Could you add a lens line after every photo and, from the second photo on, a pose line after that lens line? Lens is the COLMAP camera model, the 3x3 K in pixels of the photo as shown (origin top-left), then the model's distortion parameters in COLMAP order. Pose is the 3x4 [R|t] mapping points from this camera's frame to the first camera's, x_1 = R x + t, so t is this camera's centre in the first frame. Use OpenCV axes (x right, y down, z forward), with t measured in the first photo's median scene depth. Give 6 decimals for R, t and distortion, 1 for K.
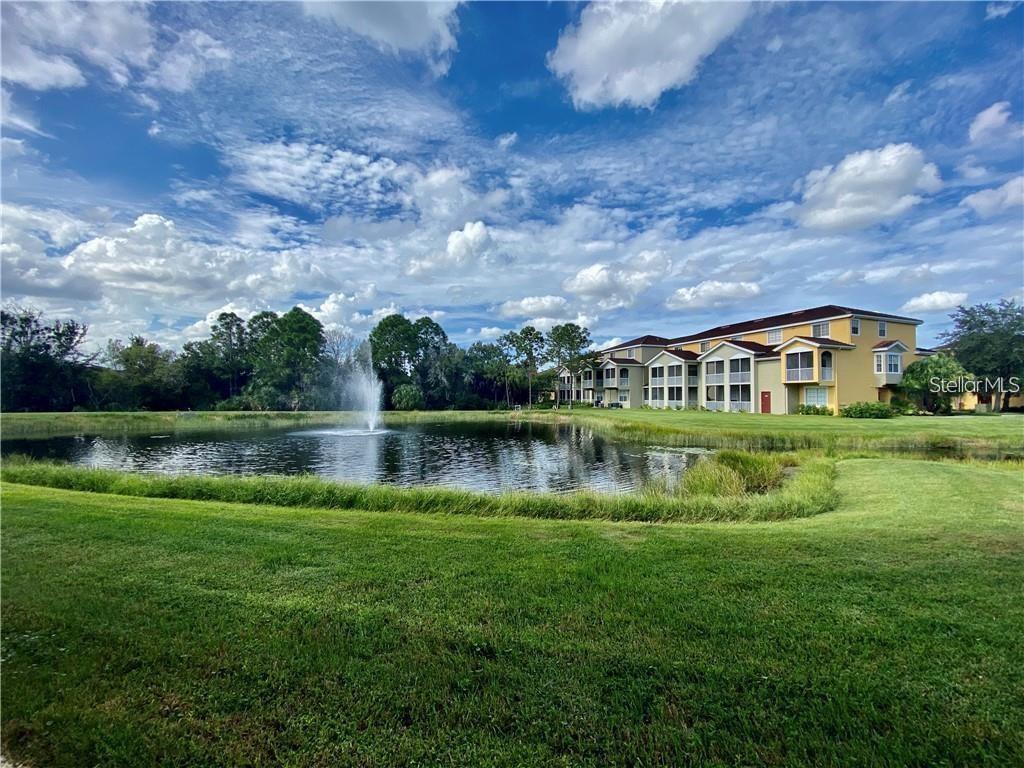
lens RADIAL K [[411.1, 0, 512.0], [0, 411.1, 384.0], [0, 0, 1]] dist [0.000090, -0.013838]
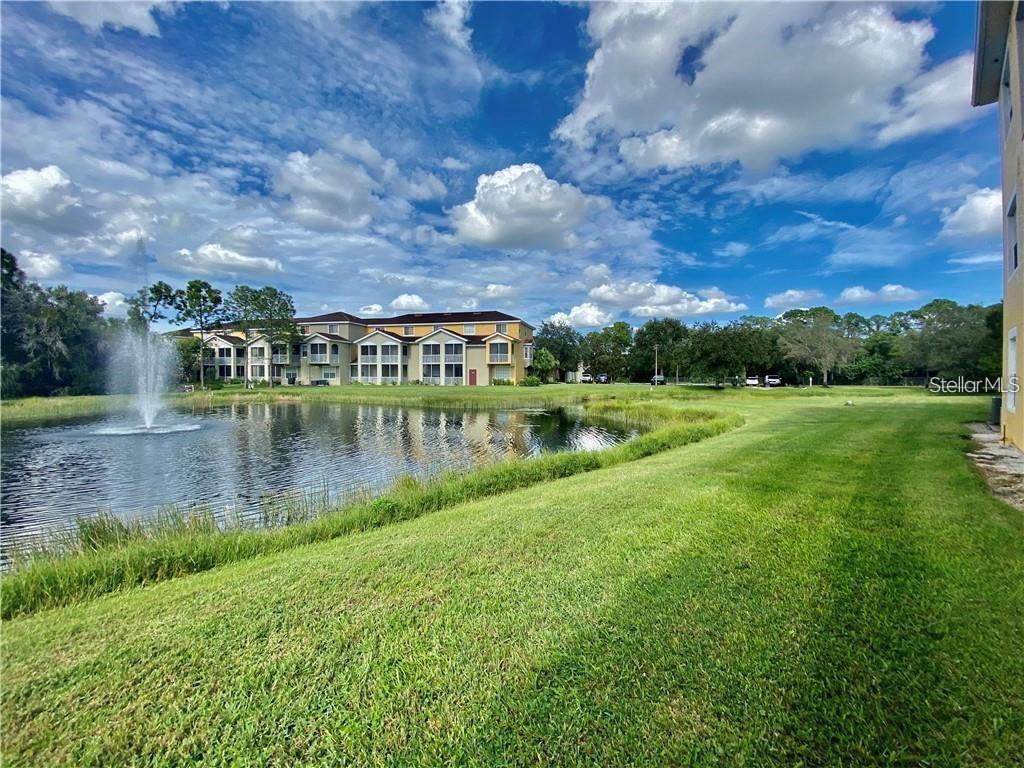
lens RADIAL K [[411.1, 0, 512.0], [0, 411.1, 384.0], [0, 0, 1]] dist [0.000090, -0.013838]
pose [[0.545995, -0.020206, 0.837544, -0.356557], [-0.025458, 0.998847, 0.040694, 0.005735], [-0.837401, -0.043541, 0.544852, 0.111090]]
